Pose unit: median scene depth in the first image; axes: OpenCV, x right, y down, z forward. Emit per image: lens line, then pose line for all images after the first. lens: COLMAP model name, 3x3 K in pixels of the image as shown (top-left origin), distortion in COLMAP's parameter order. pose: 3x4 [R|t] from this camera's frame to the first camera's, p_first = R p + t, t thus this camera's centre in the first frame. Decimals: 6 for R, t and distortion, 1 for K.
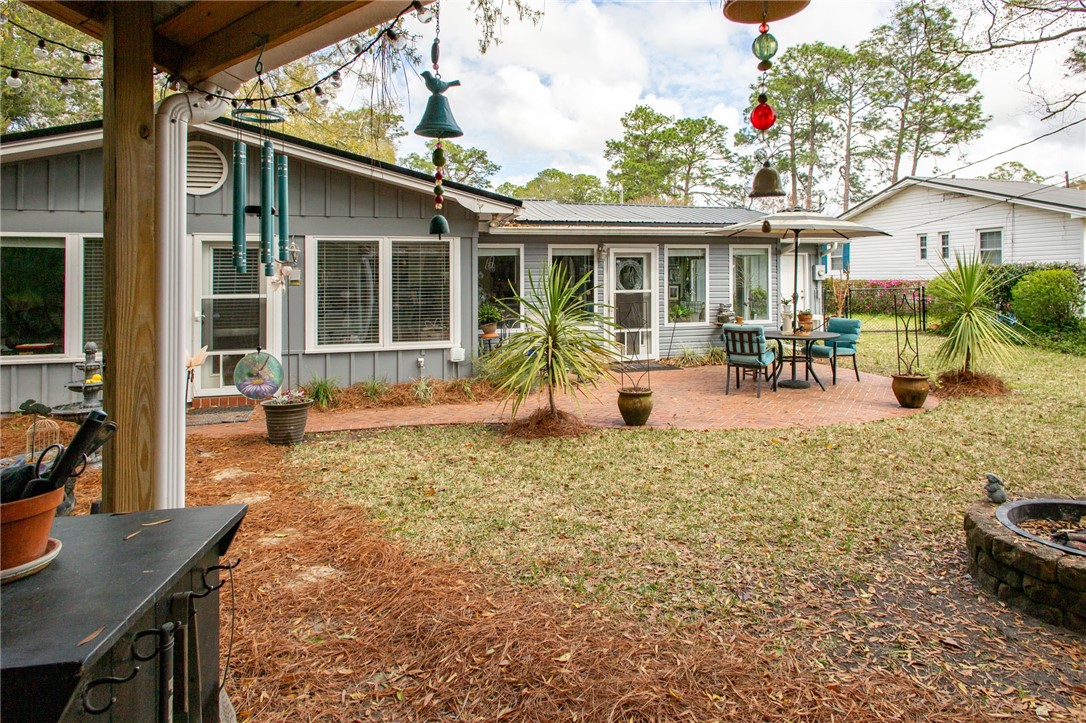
lens RADIAL K [[645.1, 0, 606.0], [0, 645.1, 273.2], [0, 0, 1]] dist [0.007946, -0.000672]
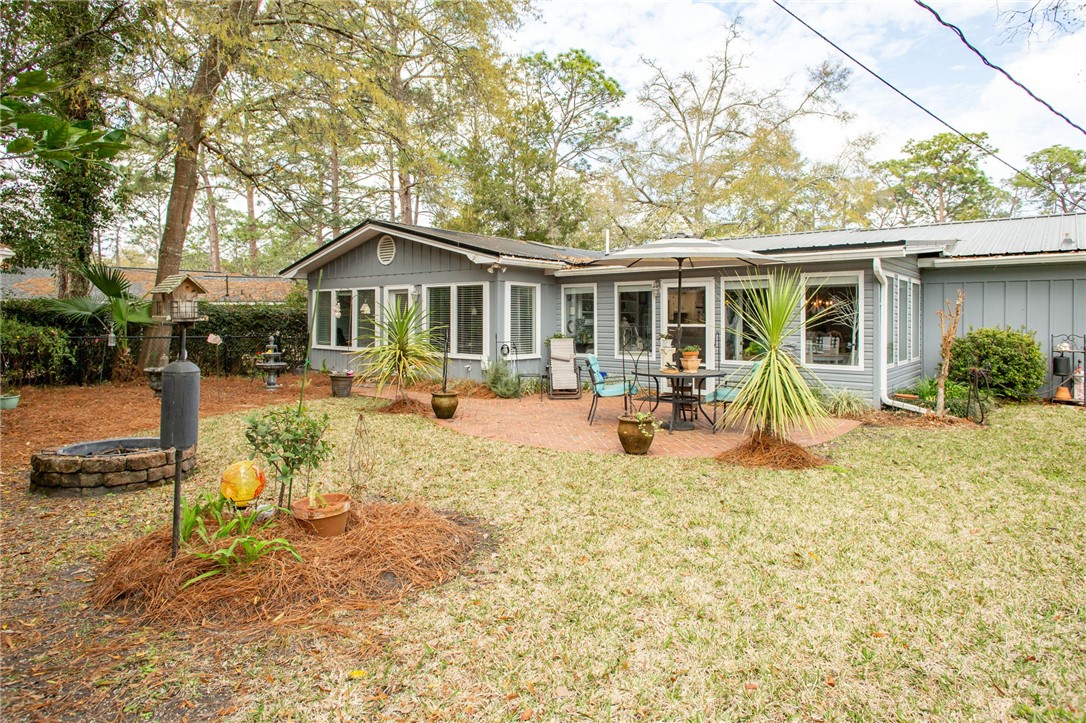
lens RADIAL K [[621.7, 0, 529.1], [0, 621.7, 317.7], [0, 0, 1]] dist [0.023206, -0.004164]
pose [[0.533577, 0.010485, -0.845686, 0.762458], [-0.004258, 0.999944, 0.009711, 0.007781], [0.845740, -0.001581, 0.533592, 0.288361]]
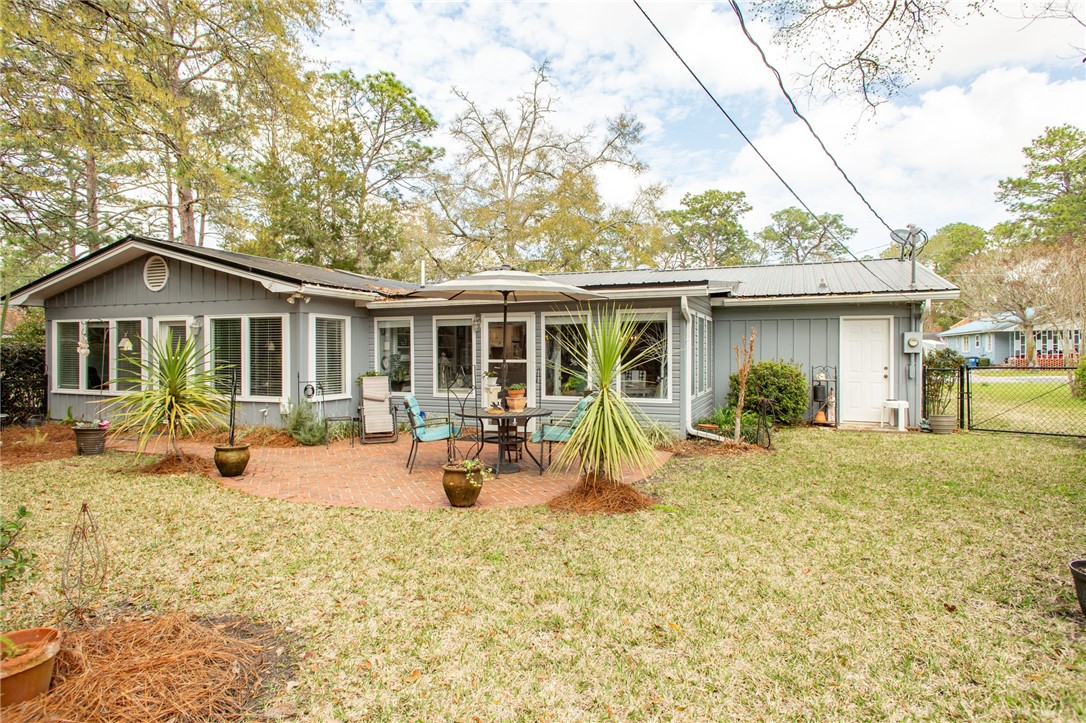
lens RADIAL K [[621.7, 0, 533.3], [0, 621.7, 351.8], [0, 0, 1]] dist [0.023206, -0.004164]
pose [[0.763240, 0.008210, -0.646063, 0.709665], [-0.002312, 0.999948, 0.009976, 0.004234], [0.646111, -0.006121, 0.763219, 0.320250]]
